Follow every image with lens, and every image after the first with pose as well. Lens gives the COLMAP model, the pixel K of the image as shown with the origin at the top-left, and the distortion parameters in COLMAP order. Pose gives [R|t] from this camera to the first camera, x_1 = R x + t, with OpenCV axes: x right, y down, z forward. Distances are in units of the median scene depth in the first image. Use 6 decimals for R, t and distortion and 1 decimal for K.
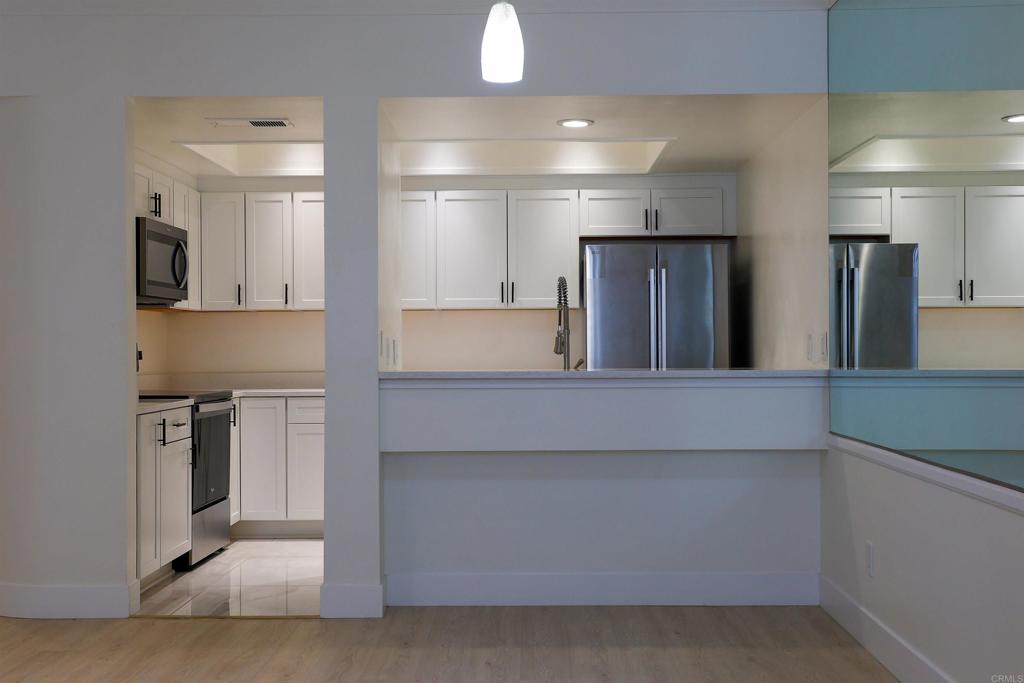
lens RADIAL K [[1214.4, 0, 512.0], [0, 1214.4, 341.5], [0, 0, 1]] dist [0.058009, 0.030493]
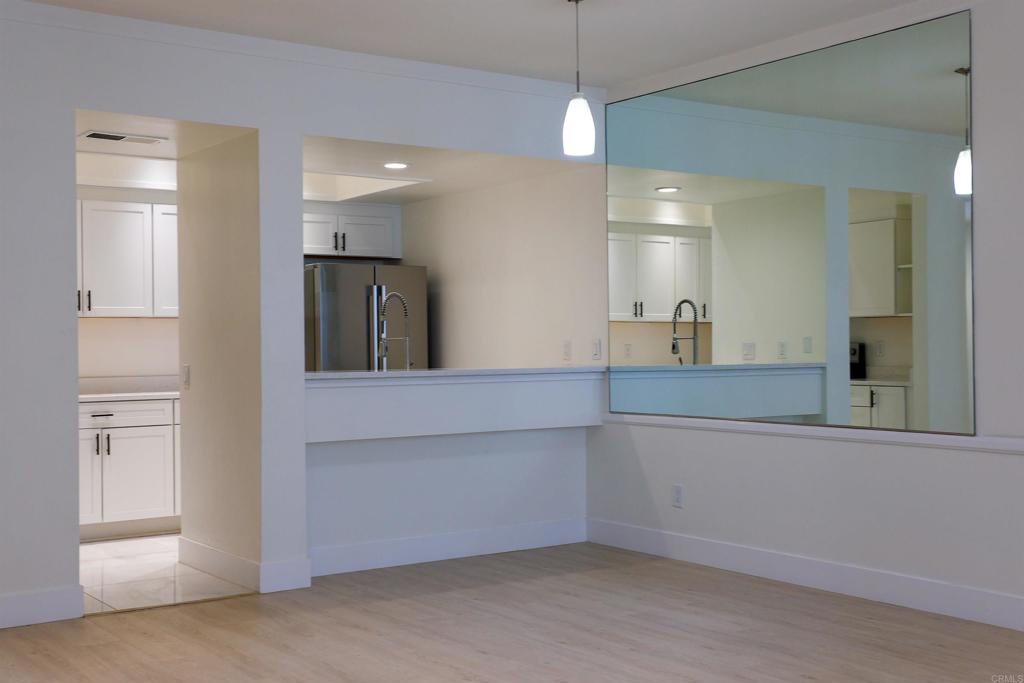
lens RADIAL K [[1214.4, 0, 512.0], [0, 1214.4, 341.5], [0, 0, 1]] dist [0.058009, 0.030493]
pose [[0.805720, 0.002049, 0.592293, -0.550137], [0.002190, 0.999977, -0.006438, 0.002871], [-0.592292, 0.006485, 0.805697, -0.032046]]
